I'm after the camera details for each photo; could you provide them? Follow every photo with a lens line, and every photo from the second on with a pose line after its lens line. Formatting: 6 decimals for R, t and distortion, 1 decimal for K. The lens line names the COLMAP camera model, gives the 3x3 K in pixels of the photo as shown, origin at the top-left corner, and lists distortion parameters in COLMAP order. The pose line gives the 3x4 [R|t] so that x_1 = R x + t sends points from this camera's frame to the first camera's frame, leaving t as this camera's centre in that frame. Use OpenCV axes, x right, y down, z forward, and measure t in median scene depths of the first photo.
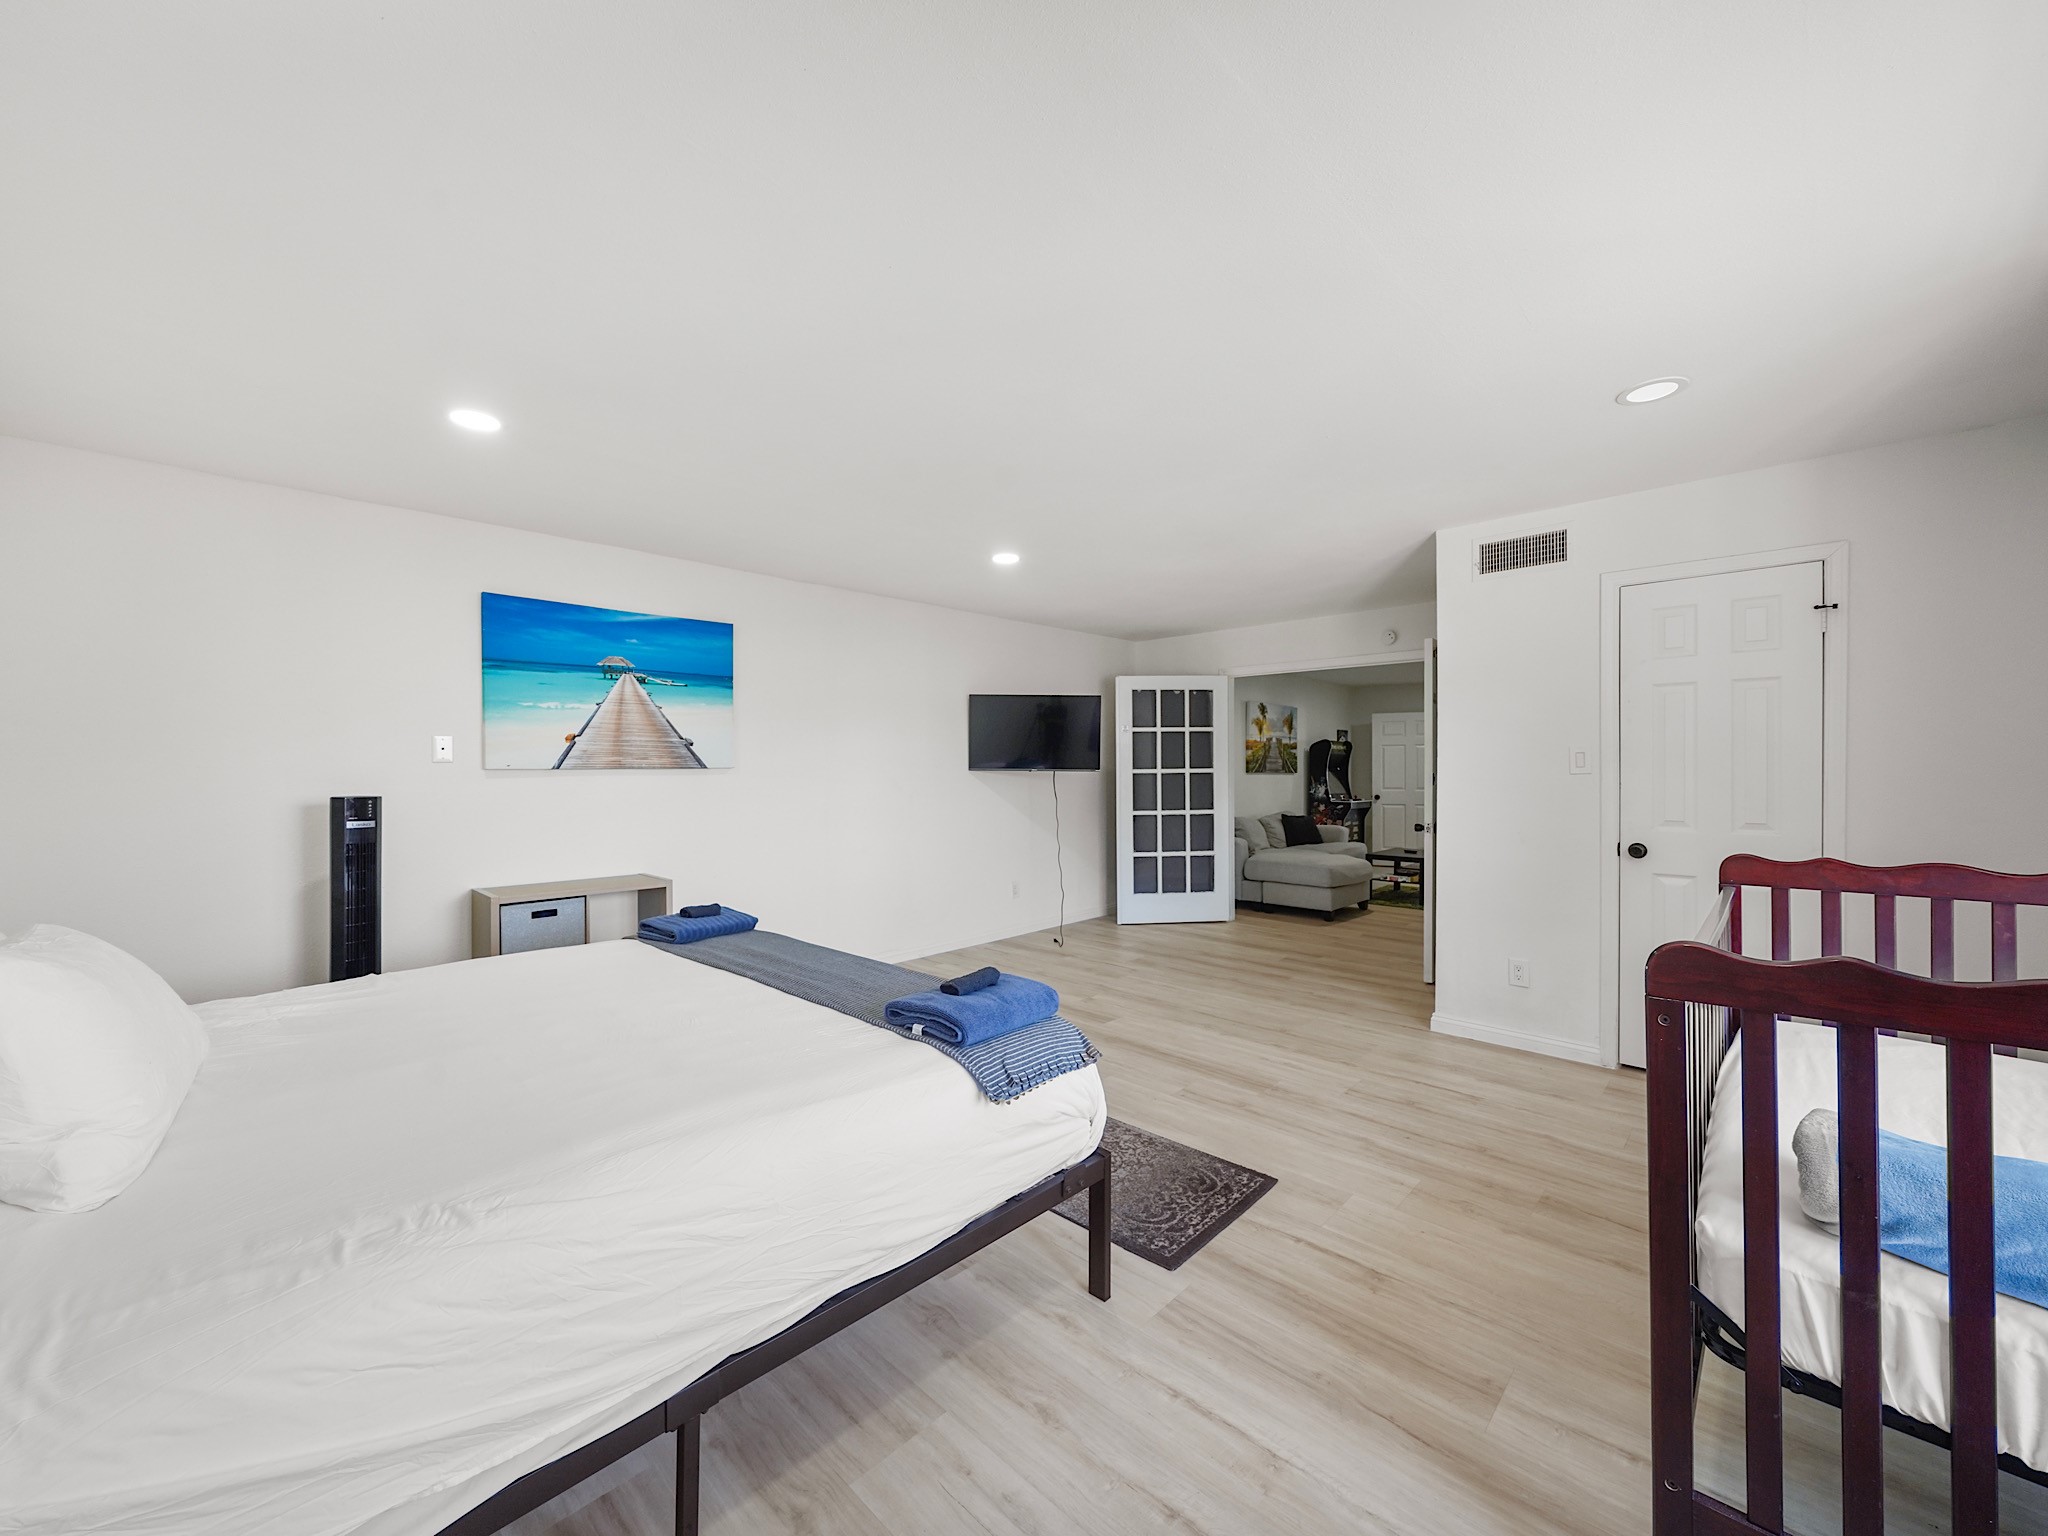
lens RADIAL K [[792.2, 0, 1024.0], [0, 792.2, 768.0], [0, 0, 1]] dist [-0.000782, -0.000039]
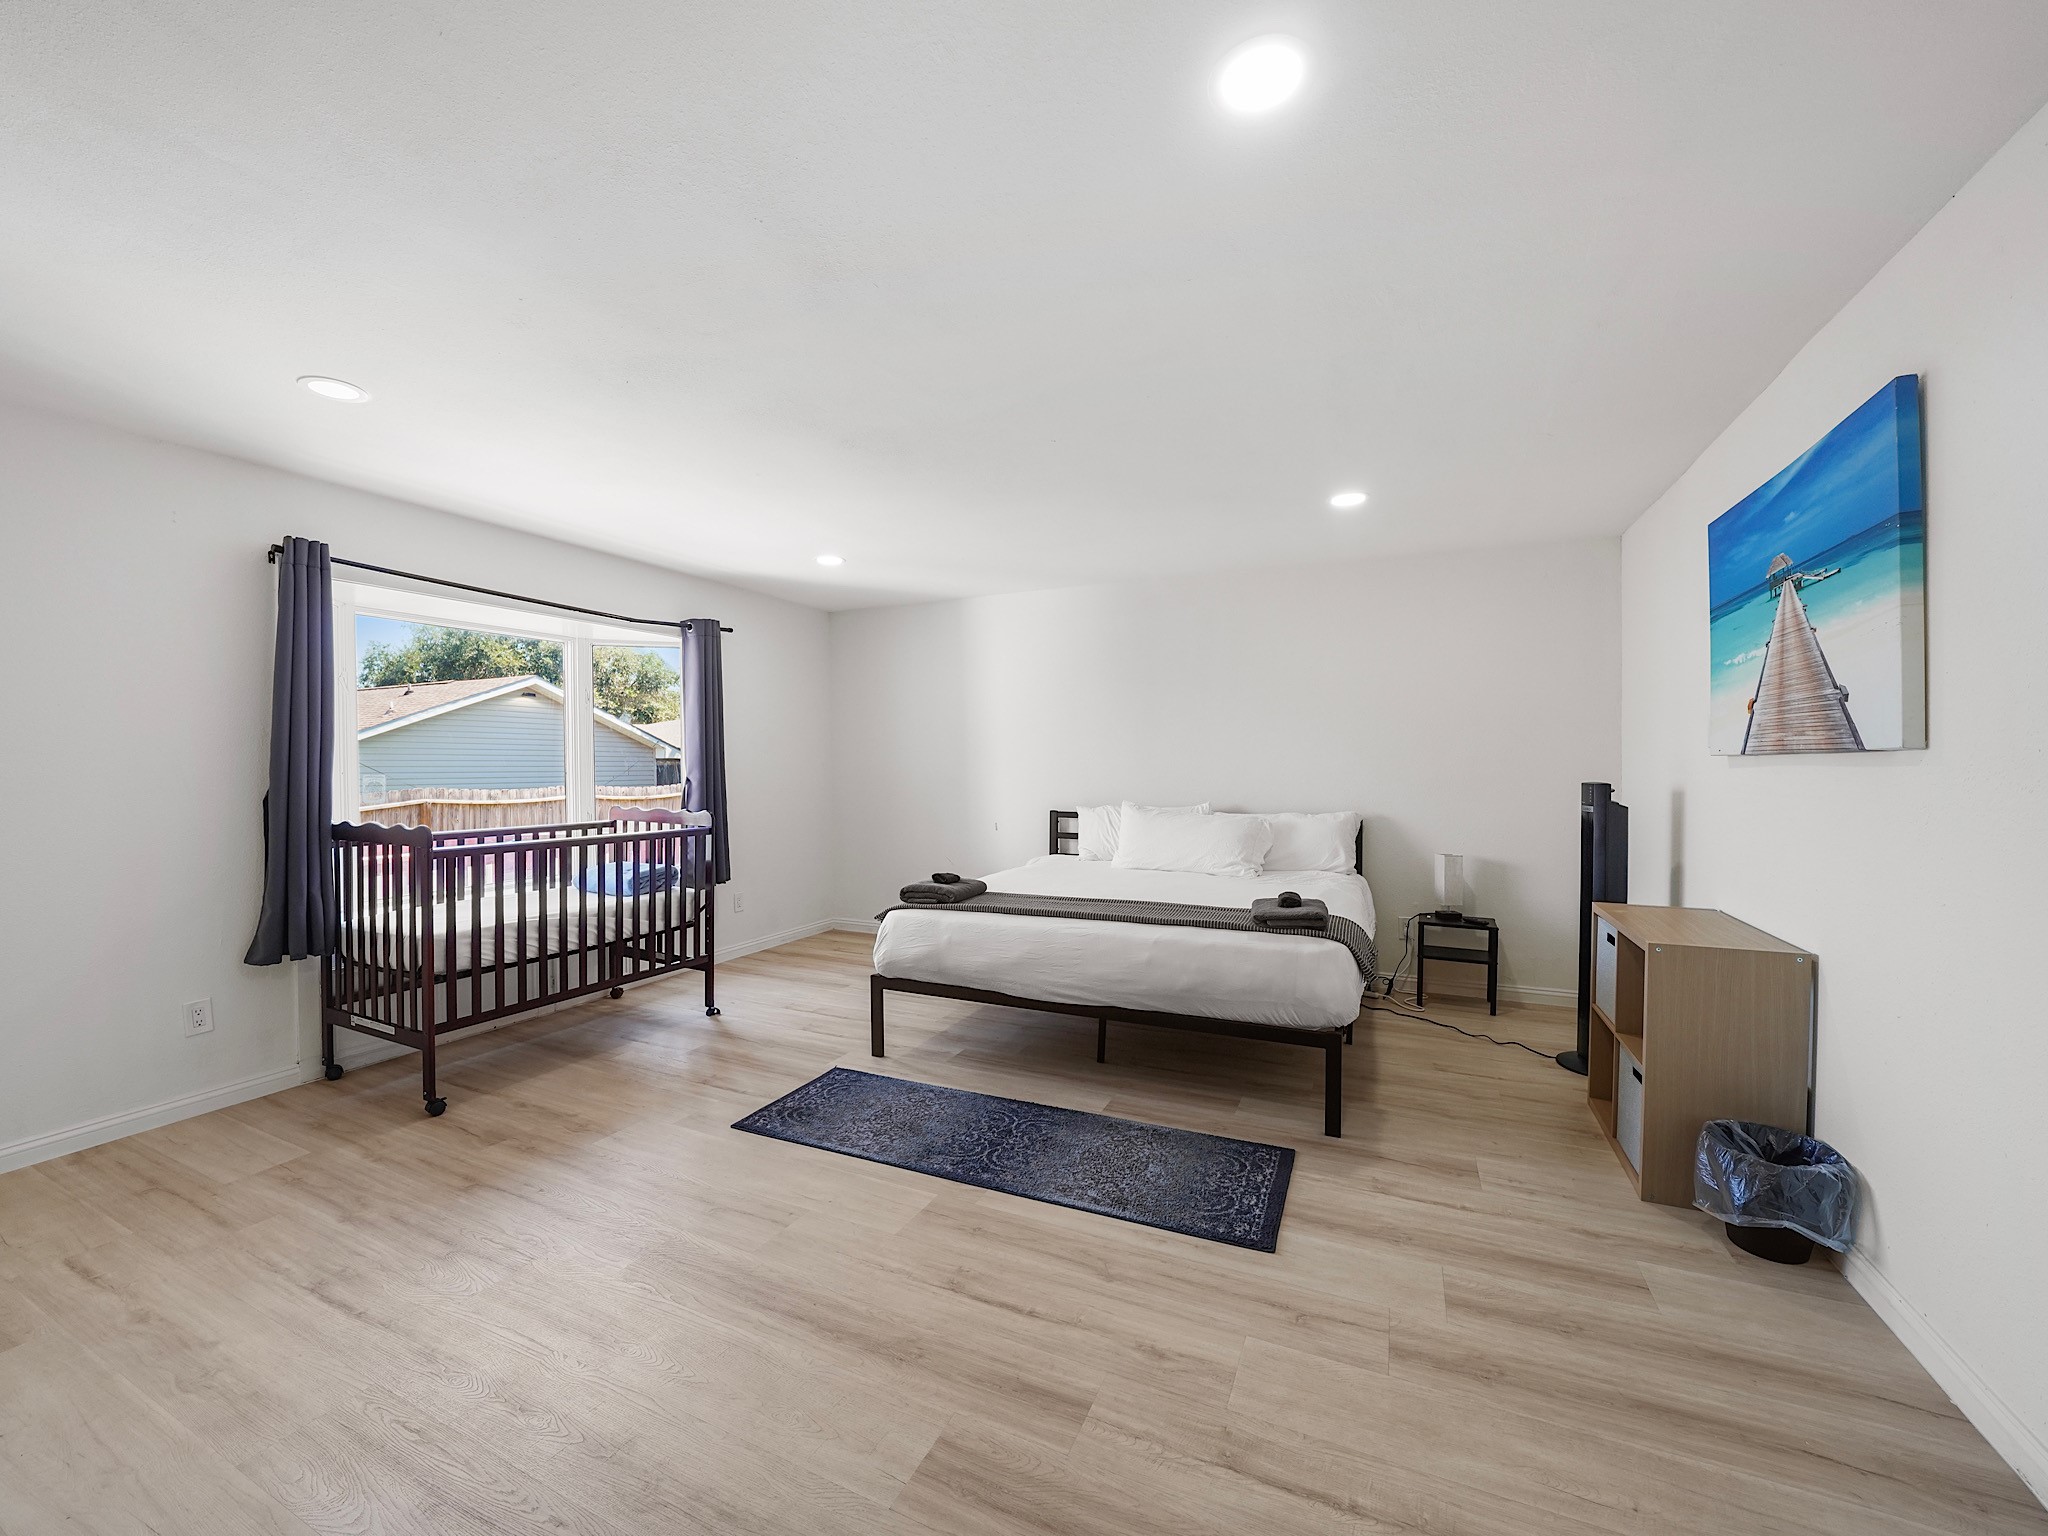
lens RADIAL K [[794.7, 0, 1024.0], [0, 794.7, 768.0], [0, 0, 1]] dist [-0.018698, 0.000305]
pose [[-0.941788, 0.012075, -0.335989, 0.191628], [0.010967, 0.999926, 0.005194, 0.002820], [0.336027, 0.001207, -0.941851, 1.417471]]
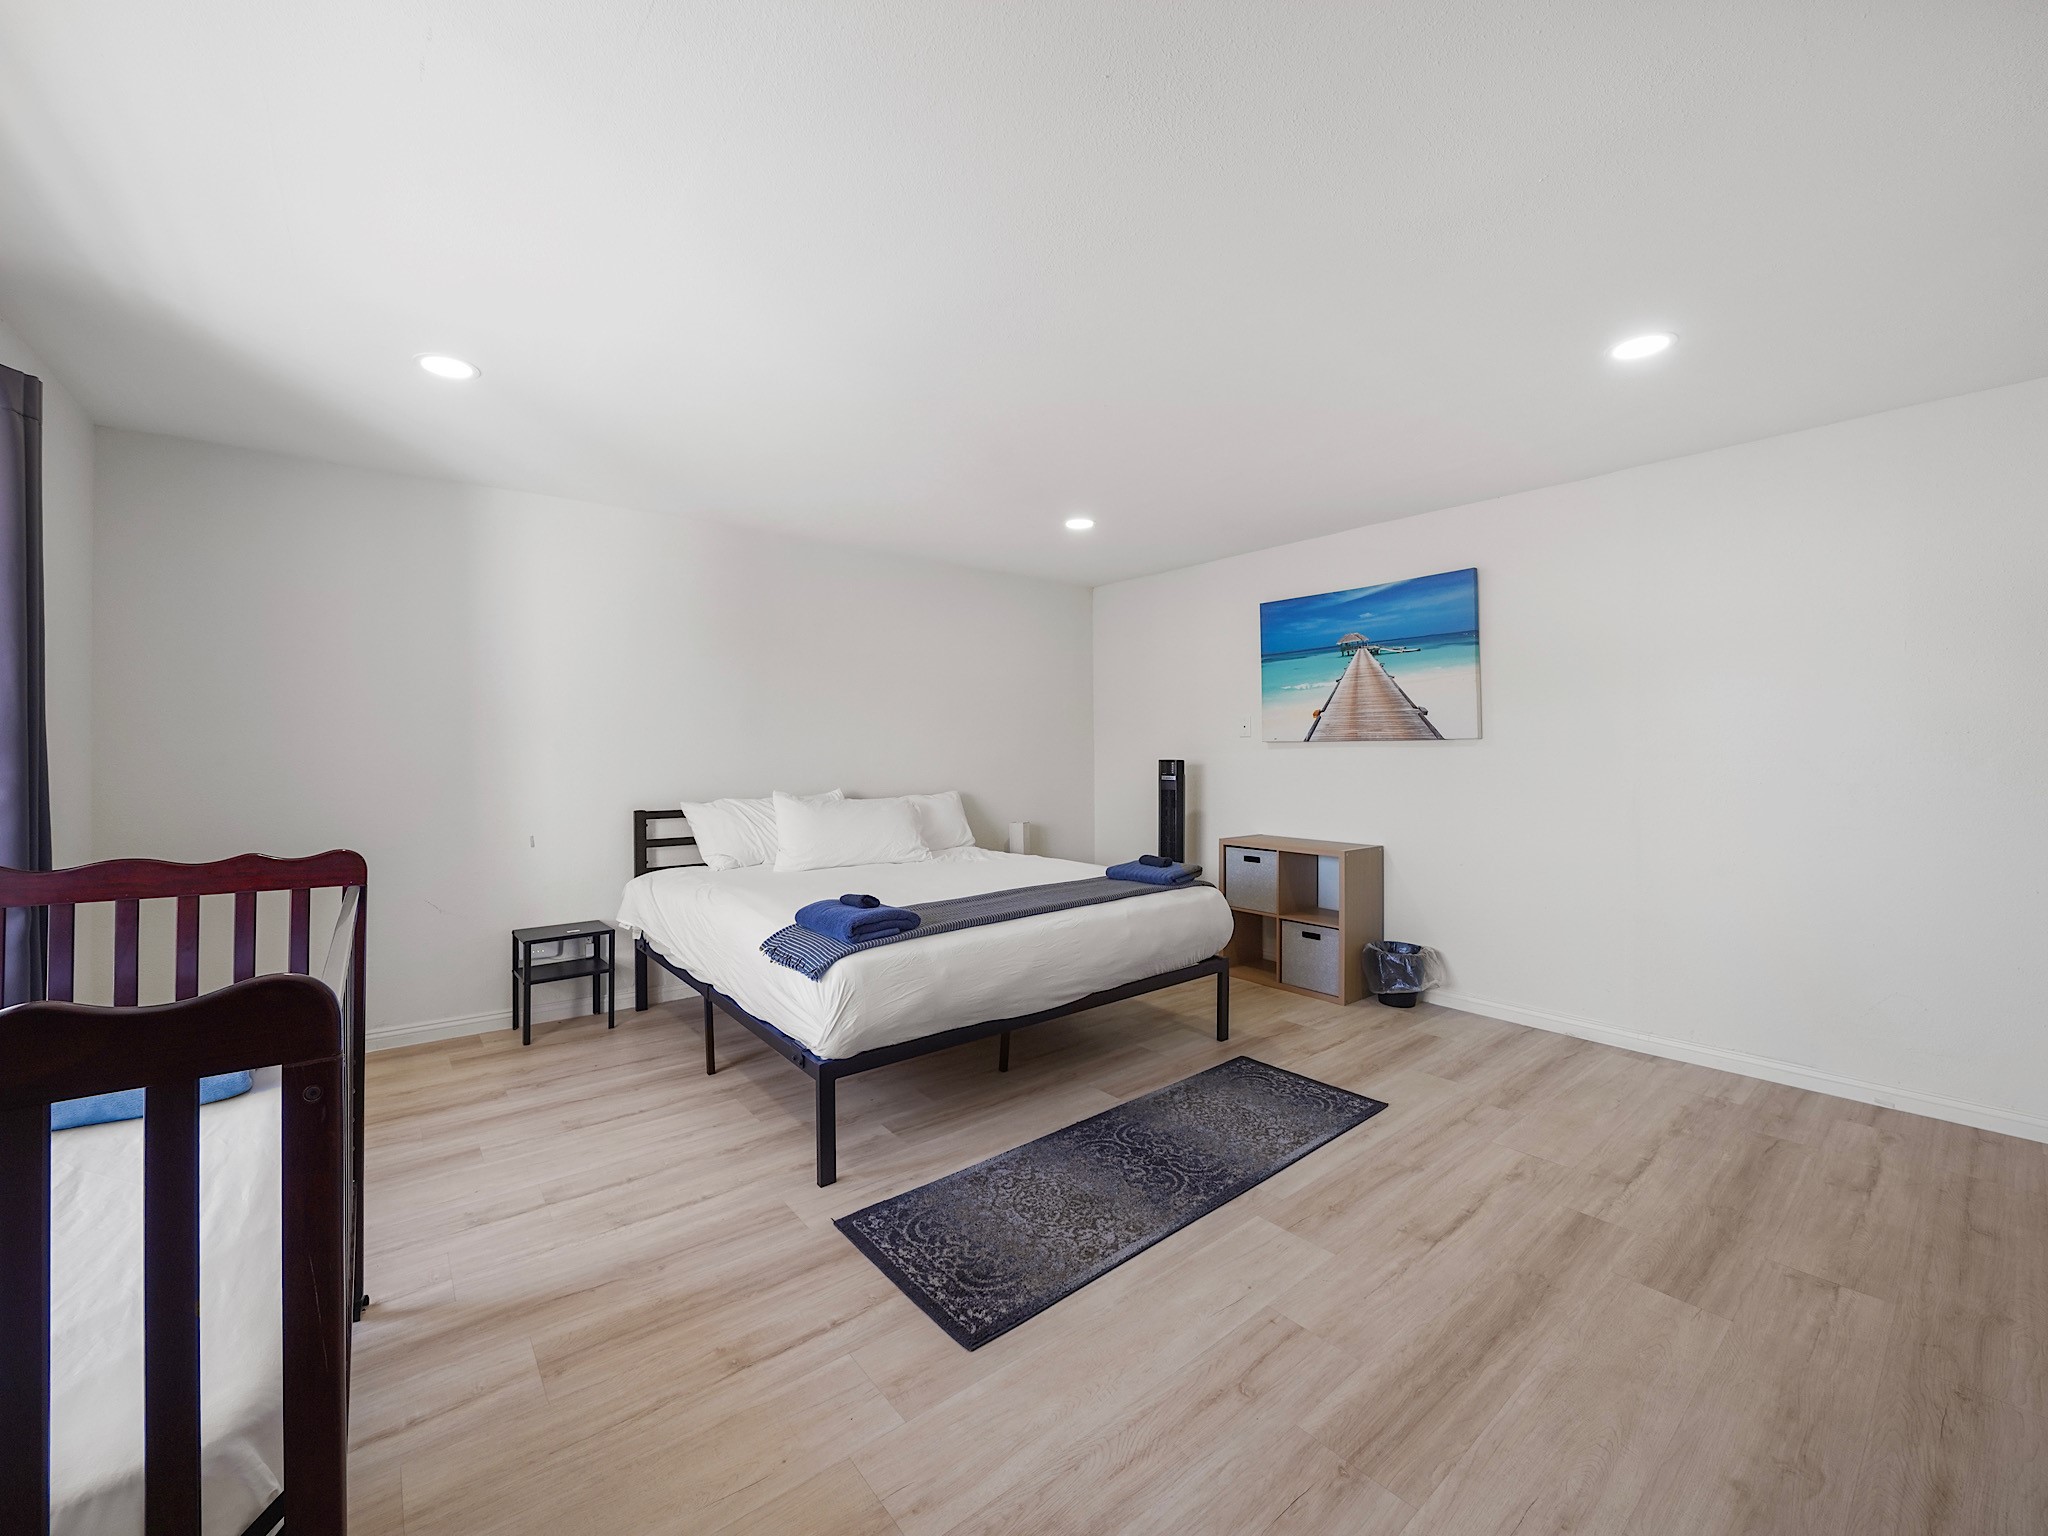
lens RADIAL K [[811.2, 0, 999.1], [0, 811.2, 740.0], [0, 0, 1]] dist [-0.019407, -0.000159]
pose [[-0.135169, -0.006026, -0.990804, 0.637776], [0.005834, 0.999959, -0.006878, 0.004947], [0.990805, -0.006710, -0.135129, 0.718408]]
